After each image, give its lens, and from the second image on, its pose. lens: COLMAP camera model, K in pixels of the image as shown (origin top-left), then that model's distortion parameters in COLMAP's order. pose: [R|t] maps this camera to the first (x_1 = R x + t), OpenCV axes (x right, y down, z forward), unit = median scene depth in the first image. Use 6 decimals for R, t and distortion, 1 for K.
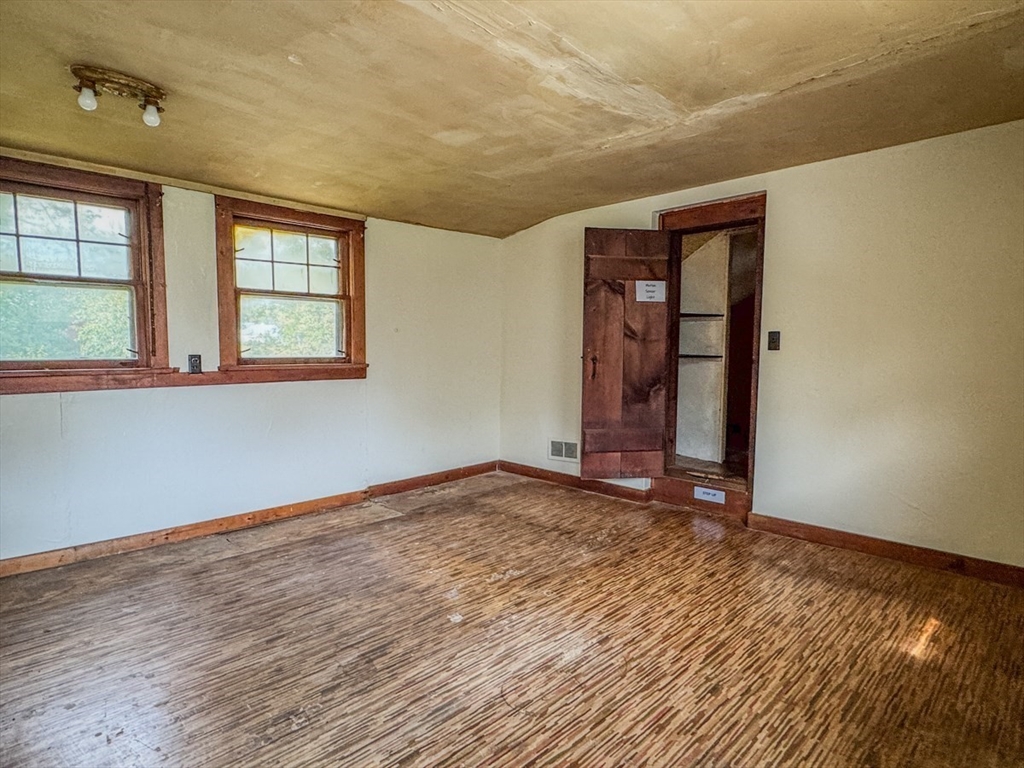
lens RADIAL K [[570.9, 0, 512.0], [0, 570.9, 384.0], [0, 0, 1]] dist [-0.003176, -0.000873]
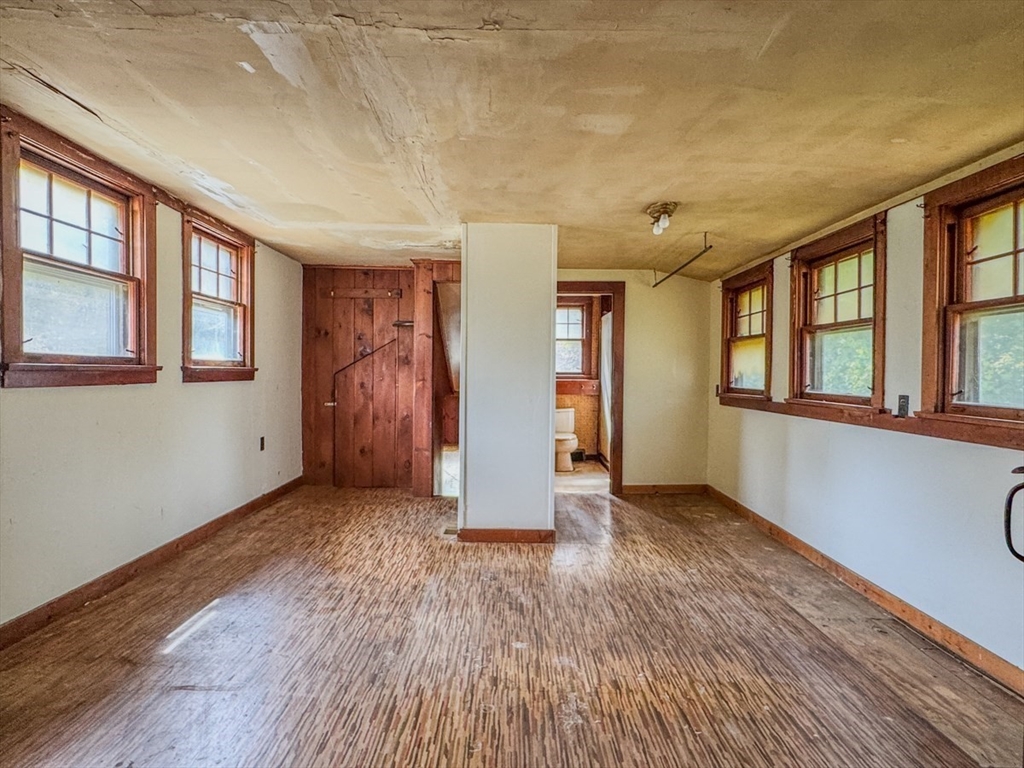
lens RADIAL K [[570.9, 0, 512.0], [0, 570.9, 384.0], [0, 0, 1]] dist [-0.003176, -0.000873]
pose [[-0.704572, -0.002331, -0.709629, 0.541239], [-0.071721, 0.995108, 0.067942, -0.101060], [0.705999, 0.098765, -0.701292, 1.425011]]
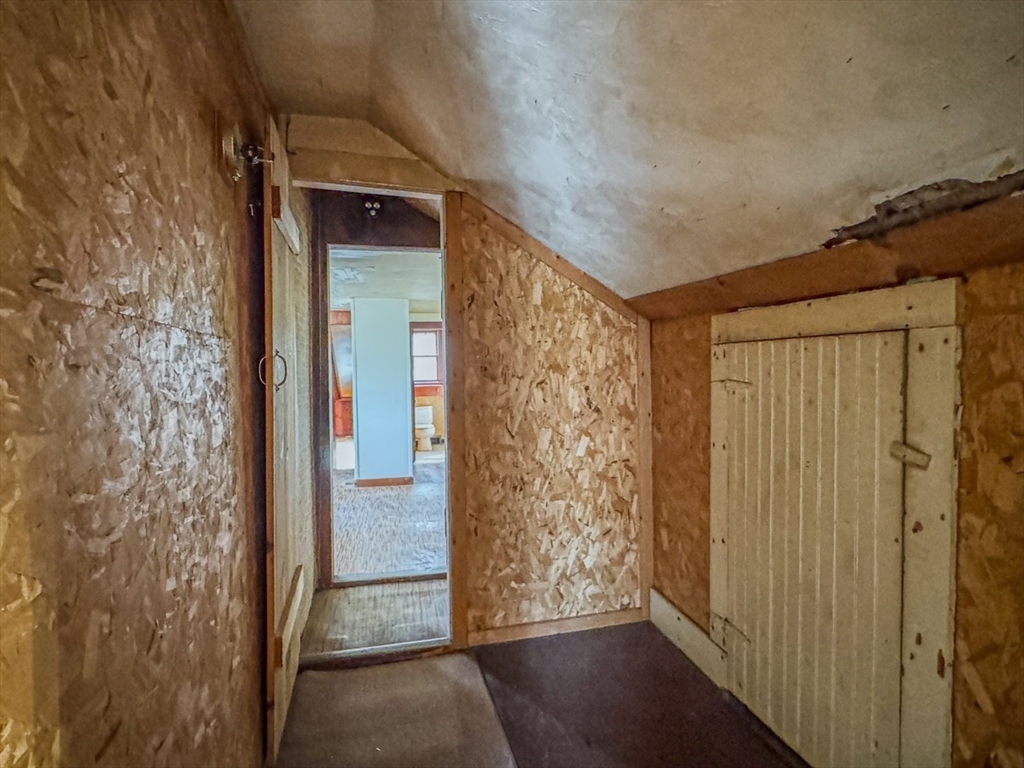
lens RADIAL K [[570.9, 0, 512.0], [0, 570.9, 384.0], [0, 0, 1]] dist [-0.003176, -0.000873]
pose [[-0.536879, 0.022206, -0.843367, 1.263121], [-0.047918, 0.997237, 0.056761, -0.202711], [0.842297, 0.070886, -0.534332, 2.156409]]
